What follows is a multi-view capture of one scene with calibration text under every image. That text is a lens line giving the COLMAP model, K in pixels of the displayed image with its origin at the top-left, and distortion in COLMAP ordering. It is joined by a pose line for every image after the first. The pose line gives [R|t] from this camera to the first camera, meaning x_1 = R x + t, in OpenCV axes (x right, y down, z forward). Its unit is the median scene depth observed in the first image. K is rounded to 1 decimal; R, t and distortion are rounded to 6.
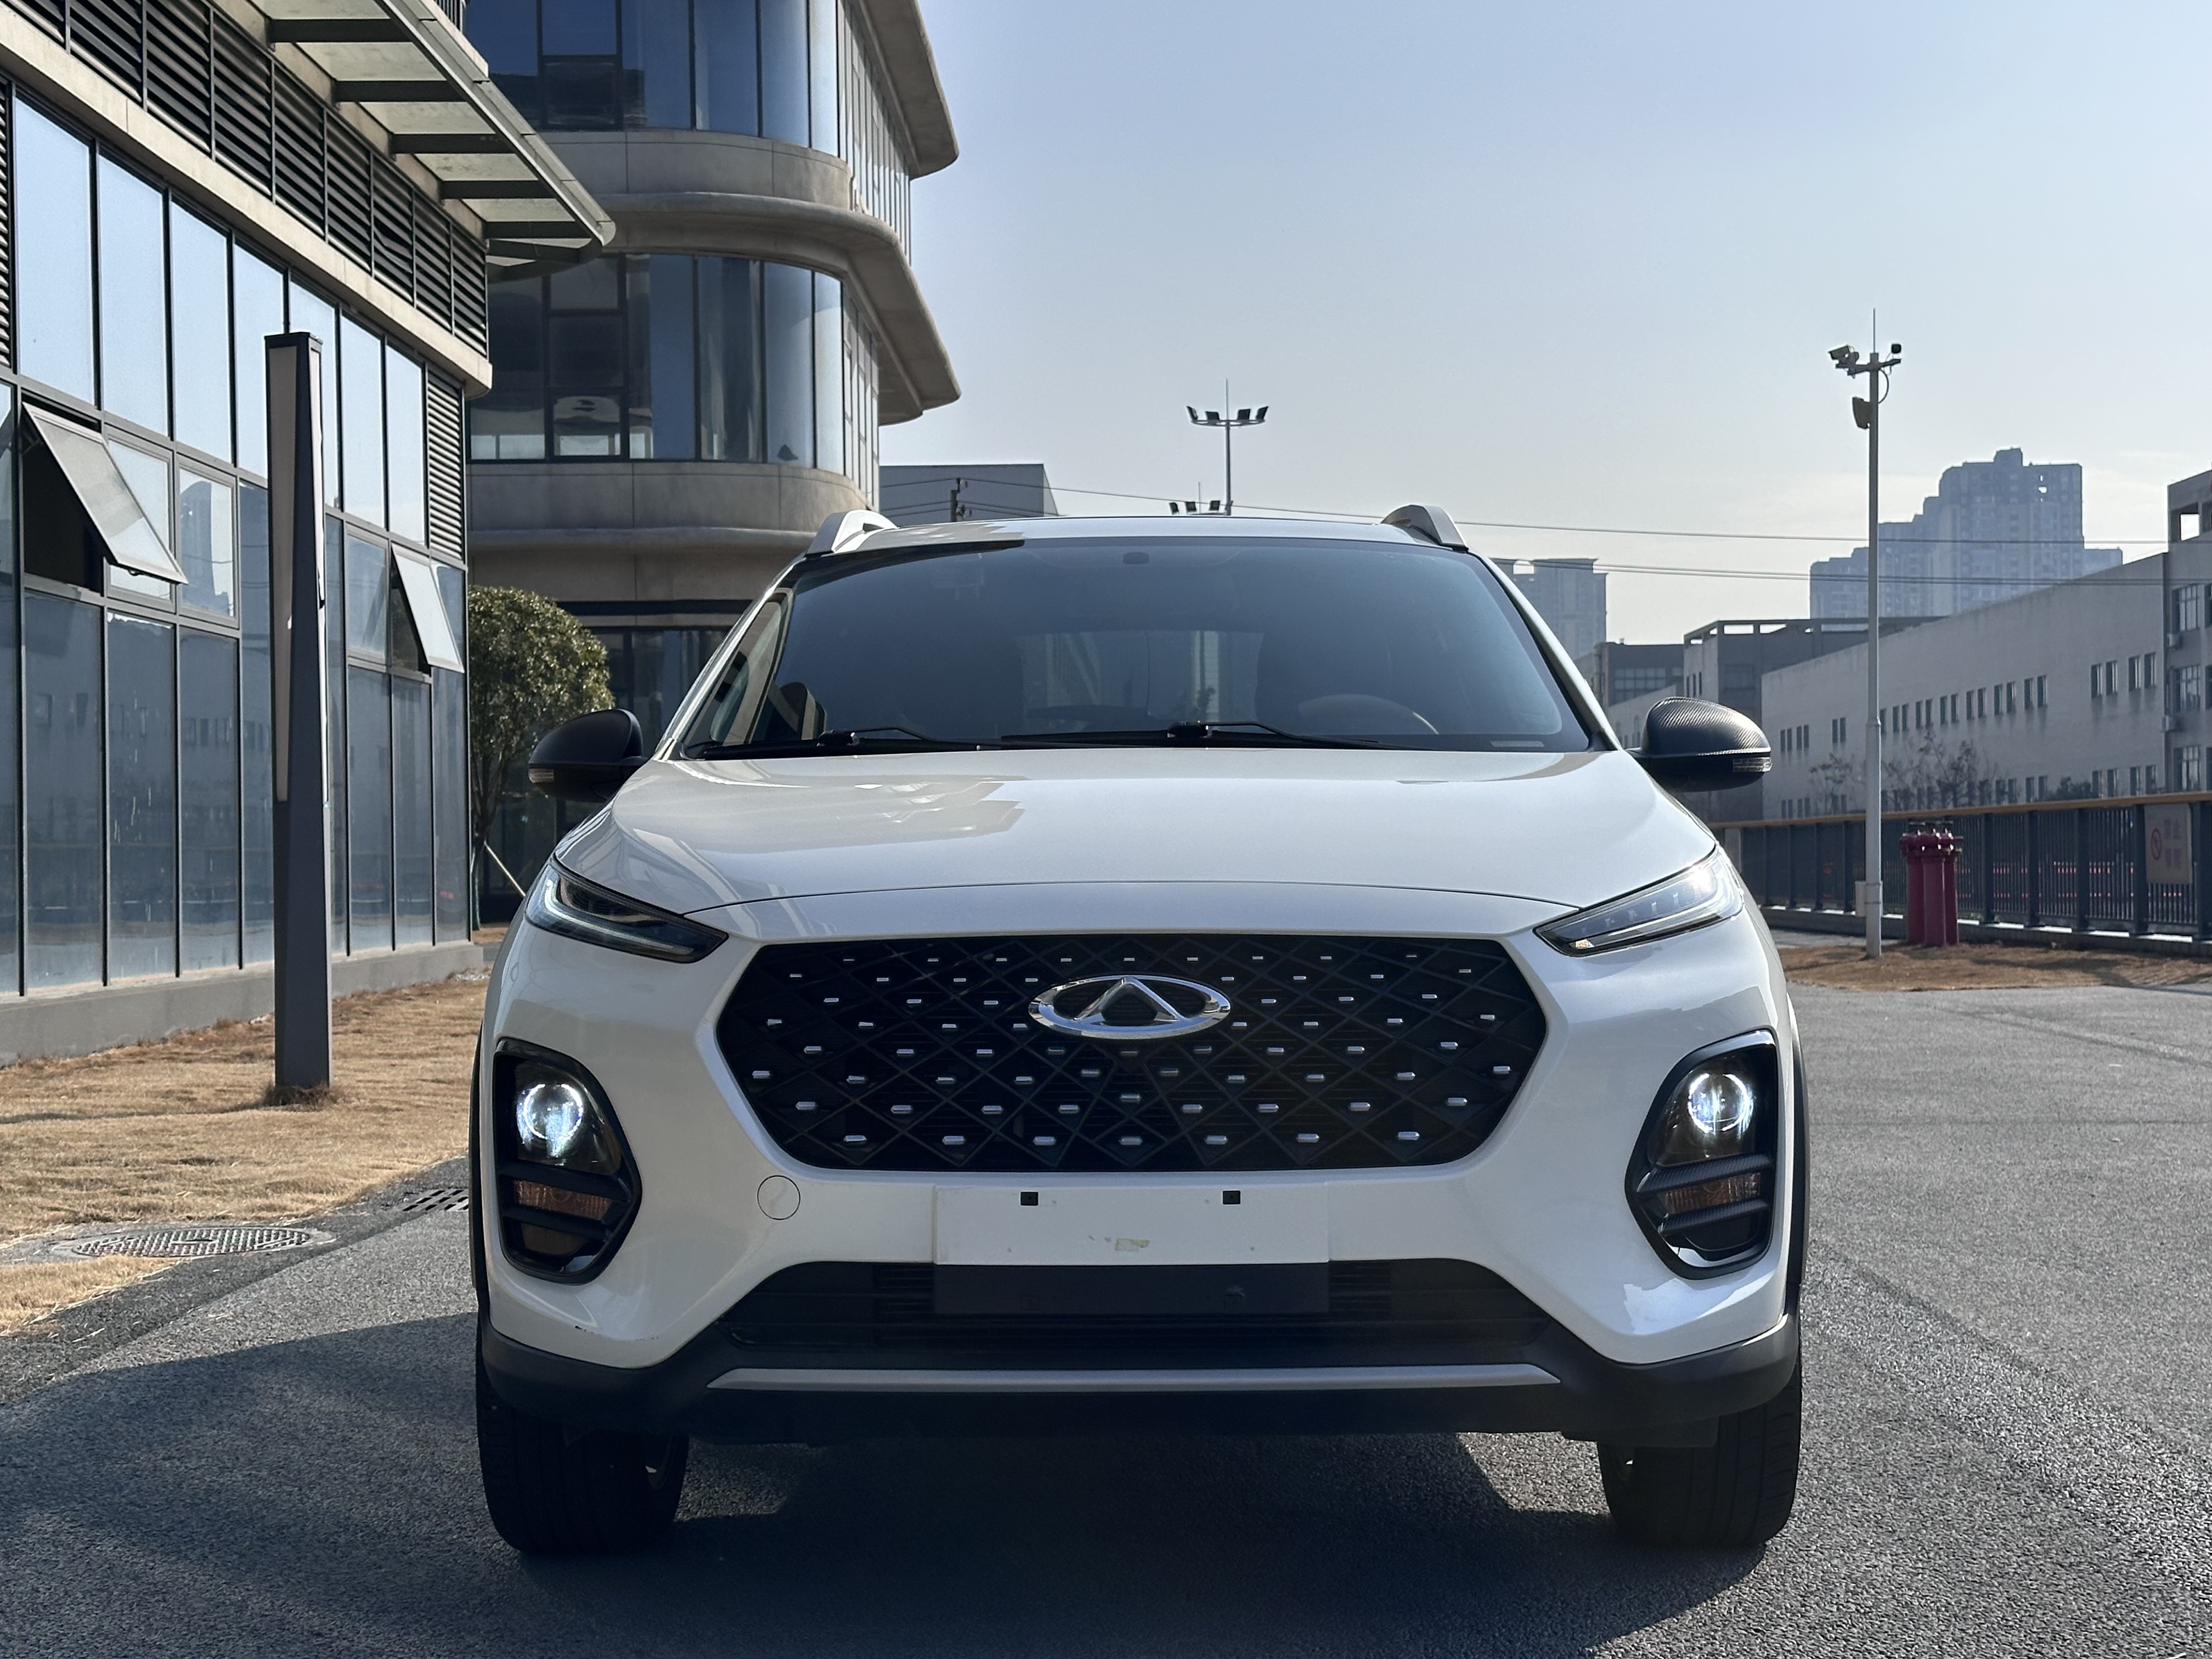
lens RADIAL K [[3176.4, 0, 1106.0], [0, 3176.4, 829.5], [0, 0, 1]] dist [0.103224, -0.027945]
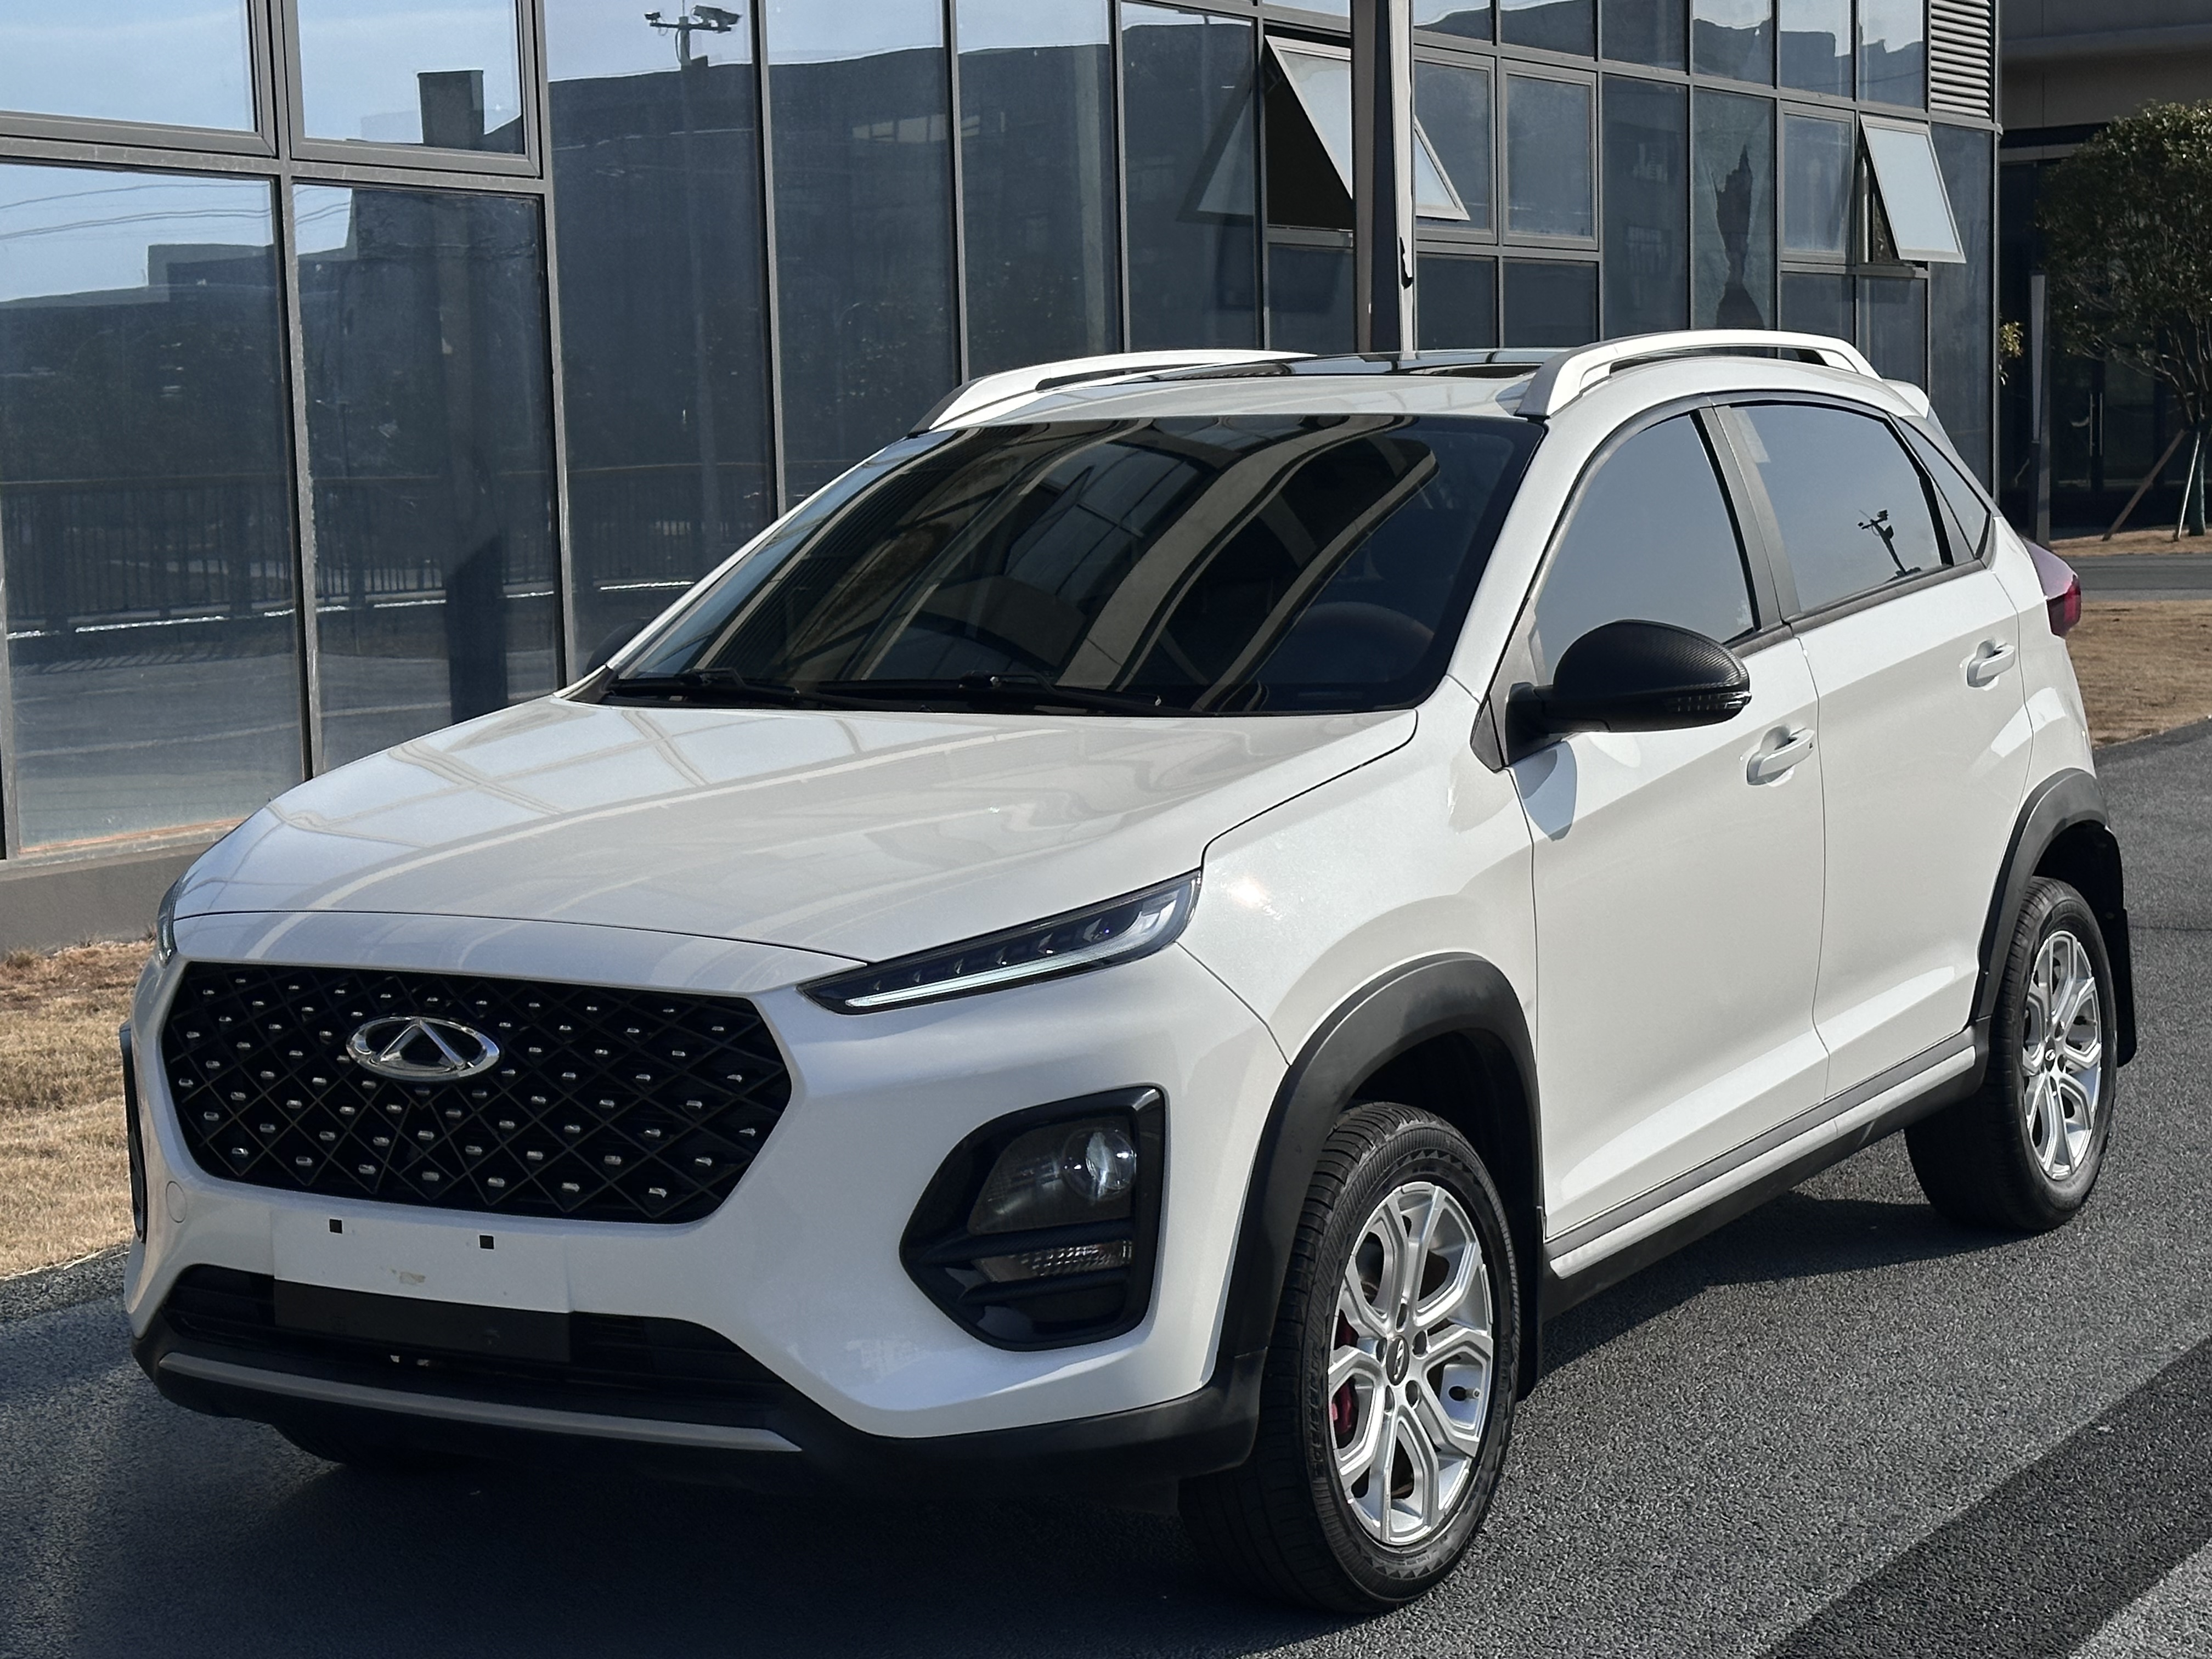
lens RADIAL K [[3933.5, 0, 1106.0], [0, 3933.5, 829.5], [0, 0, 1]] dist [0.039369, 0.110906]
pose [[0.847620, 0.038035, -0.529239, 0.857814], [0.027411, 0.992957, 0.115262, -0.152887], [0.529896, -0.112205, 0.840607, 0.062015]]
